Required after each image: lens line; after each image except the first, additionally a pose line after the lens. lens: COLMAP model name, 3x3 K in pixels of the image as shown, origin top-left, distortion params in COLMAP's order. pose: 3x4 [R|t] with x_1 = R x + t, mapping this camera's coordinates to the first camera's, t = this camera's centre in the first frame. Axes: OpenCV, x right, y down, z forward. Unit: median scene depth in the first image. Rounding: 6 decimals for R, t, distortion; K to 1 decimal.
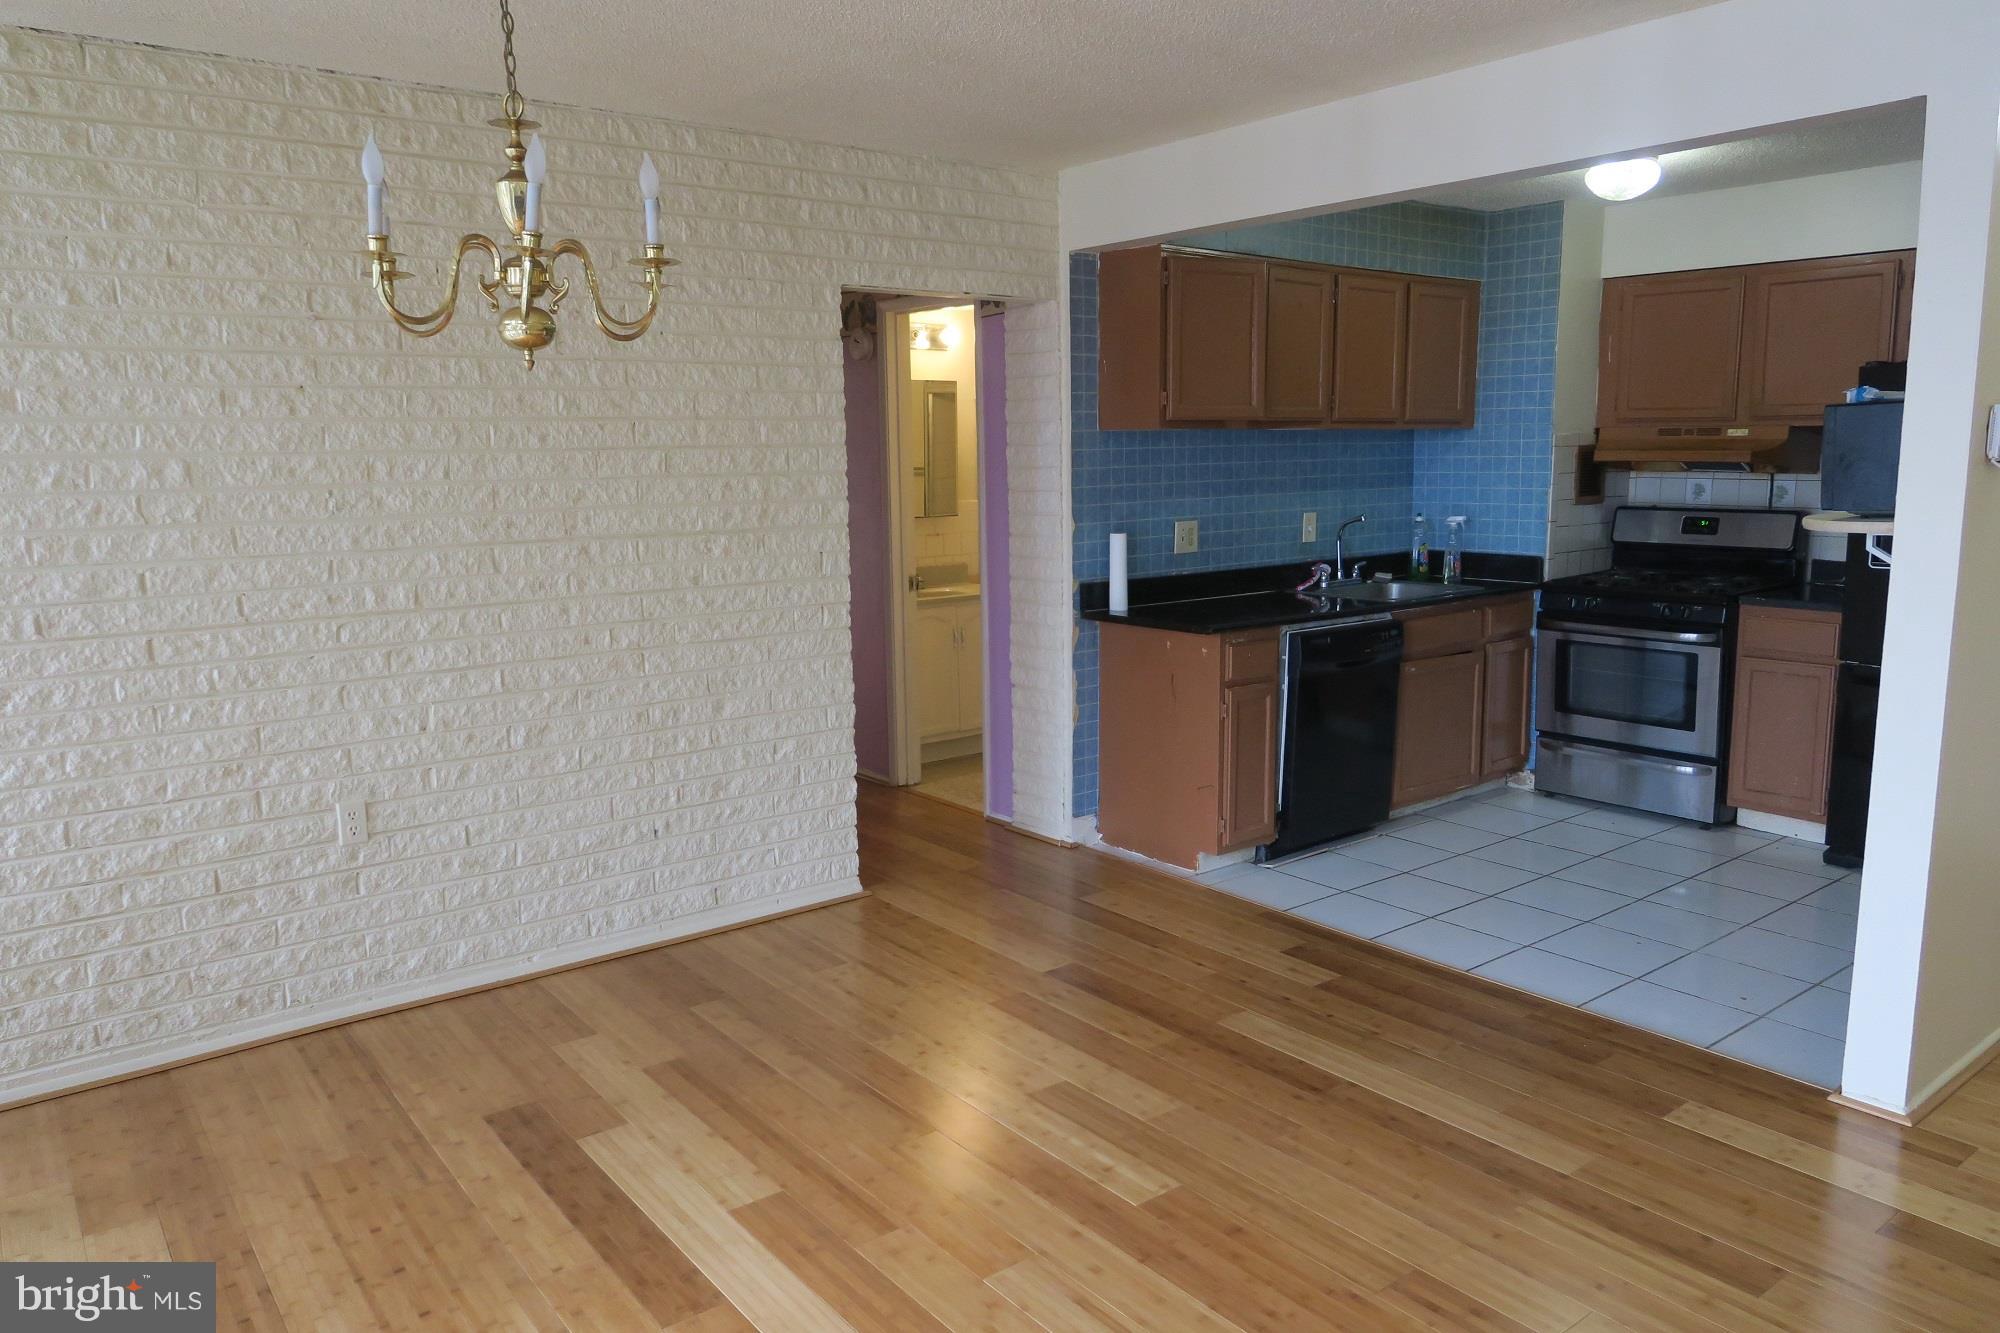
lens RADIAL K [[1383.9, 0, 991.8], [0, 1383.9, 670.4], [0, 0, 1]] dist [-0.012974, 0.004469]
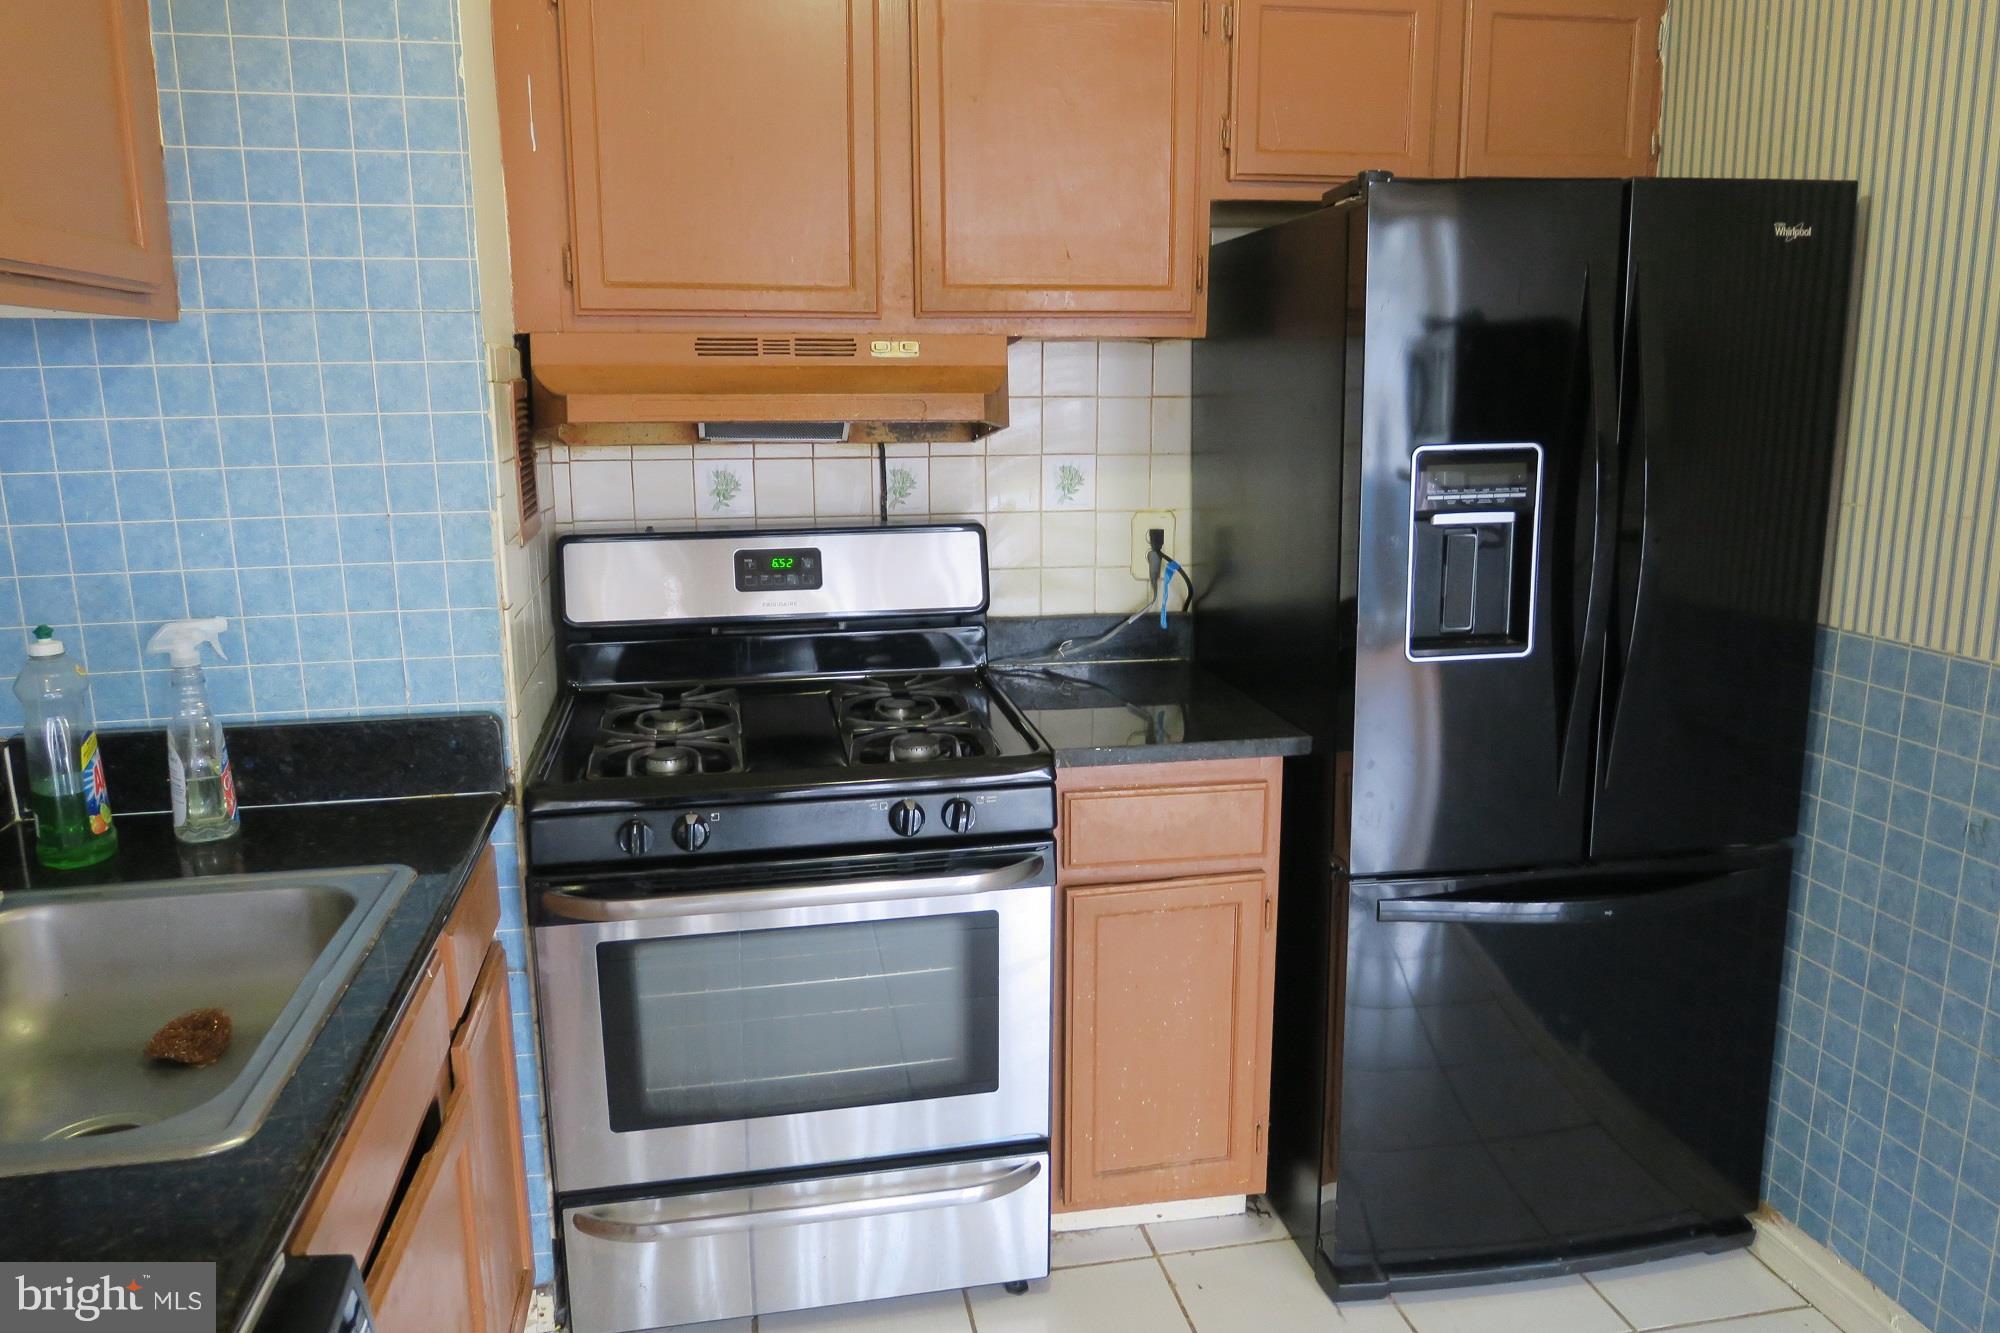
lens RADIAL K [[1383.9, 0, 999.6], [0, 1383.9, 666.6], [0, 0, 1]] dist [-0.012974, 0.004469]
pose [[0.456586, -0.170256, 0.873237, 0.214040], [0.144302, 0.982694, 0.116146, -0.151483], [-0.877899, 0.072980, 0.473252, 0.967738]]
